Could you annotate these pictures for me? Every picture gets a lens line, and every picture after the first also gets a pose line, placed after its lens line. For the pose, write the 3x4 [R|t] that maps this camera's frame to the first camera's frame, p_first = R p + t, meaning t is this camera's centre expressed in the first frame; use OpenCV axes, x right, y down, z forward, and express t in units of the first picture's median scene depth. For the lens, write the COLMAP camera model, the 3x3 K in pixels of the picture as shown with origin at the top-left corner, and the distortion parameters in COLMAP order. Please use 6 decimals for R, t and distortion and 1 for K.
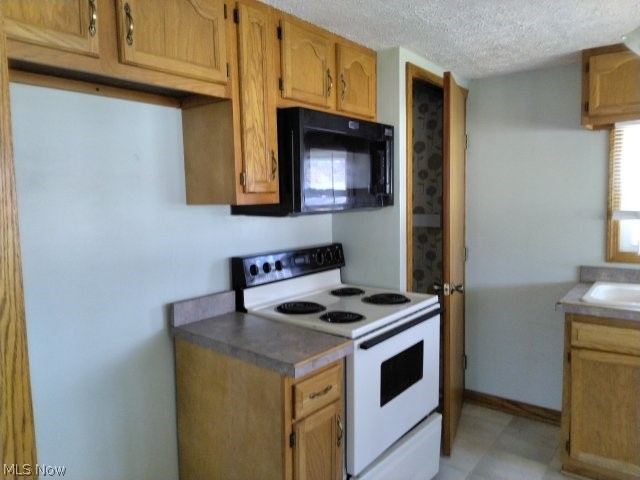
lens RADIAL K [[459.7, 0, 320.0], [0, 459.7, 240.0], [0, 0, 1]] dist [0.062634, -0.087637]
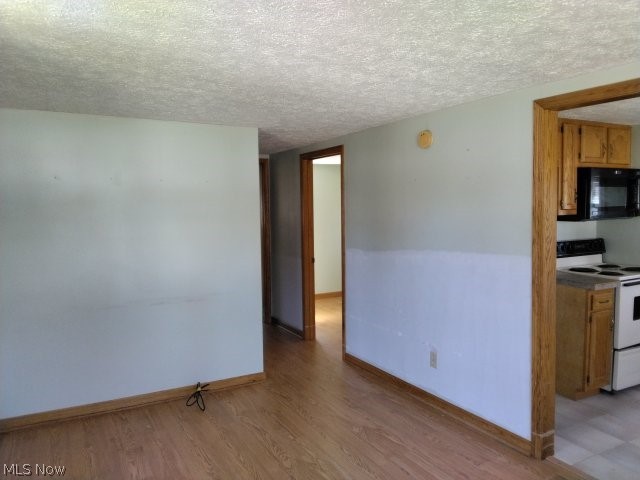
lens RADIAL K [[481.3, 0, 320.0], [0, 481.3, 240.0], [0, 0, 1]] dist [-0.005848, -0.006468]
pose [[0.921496, 0.027749, -0.387396, -0.255861], [-0.034919, 0.999324, -0.011481, 0.078265], [0.386815, 0.024108, 0.921842, -1.132224]]
